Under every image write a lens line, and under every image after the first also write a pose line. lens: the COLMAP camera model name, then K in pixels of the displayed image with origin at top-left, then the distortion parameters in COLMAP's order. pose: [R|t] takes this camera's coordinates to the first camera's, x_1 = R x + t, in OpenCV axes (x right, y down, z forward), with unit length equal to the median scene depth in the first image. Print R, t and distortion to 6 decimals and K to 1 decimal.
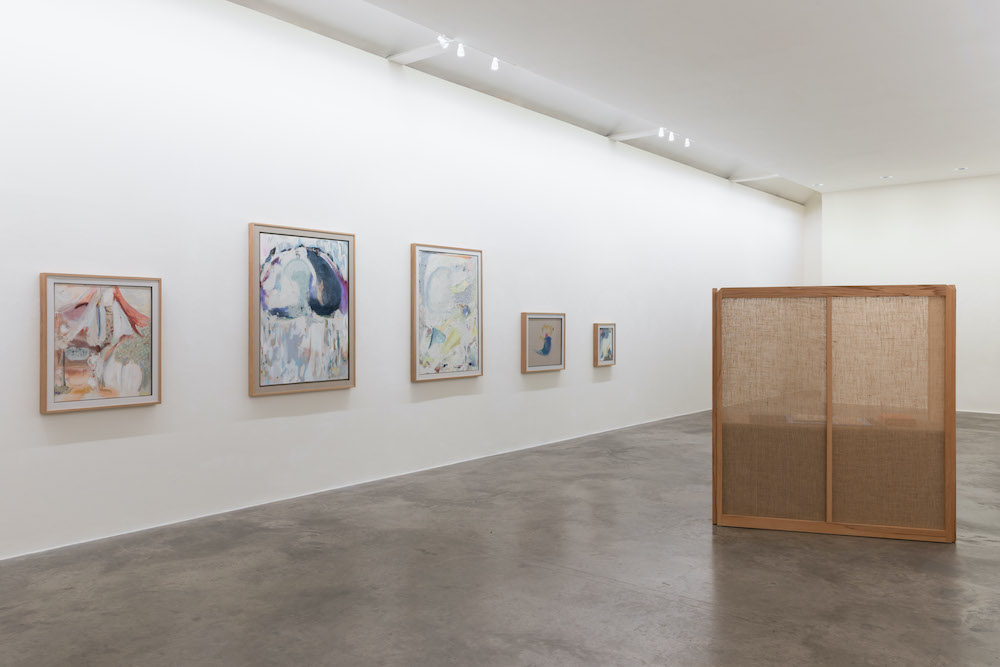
lens RADIAL K [[791.7, 0, 499.0], [0, 791.7, 330.9], [0, 0, 1]] dist [0.010417, 0.001380]
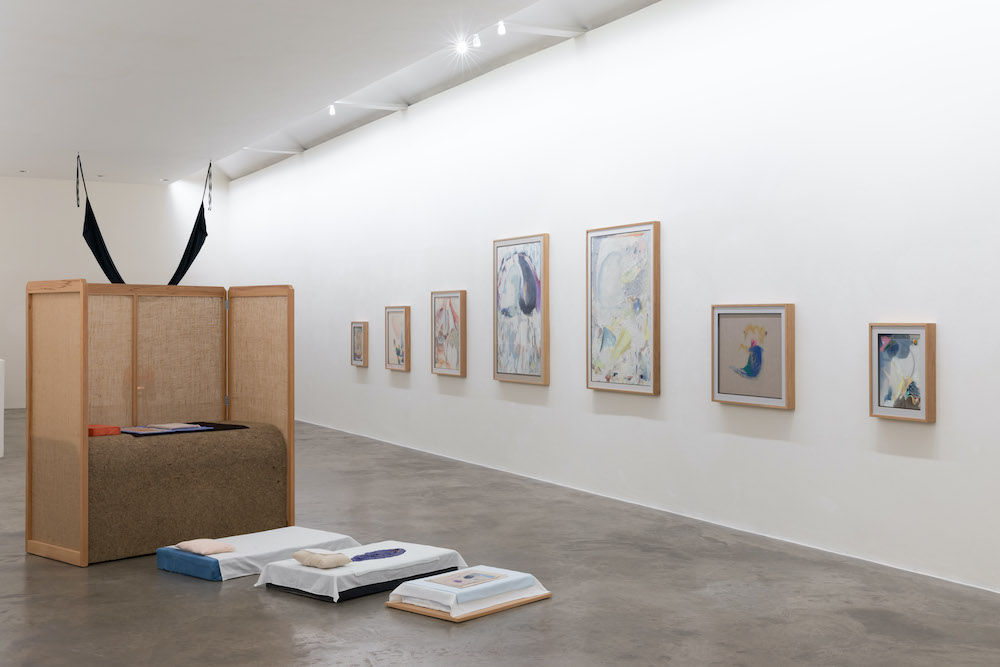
lens RADIAL K [[1220.9, 0, 498.7], [0, 1220.9, 325.7], [0, 0, 1]] dist [0.000041, 0.000000]
pose [[-0.428872, 0.009329, -0.903317, 1.119811], [-0.004222, 0.999915, 0.012332, -0.020763], [0.903356, 0.009103, -0.428796, 1.447714]]
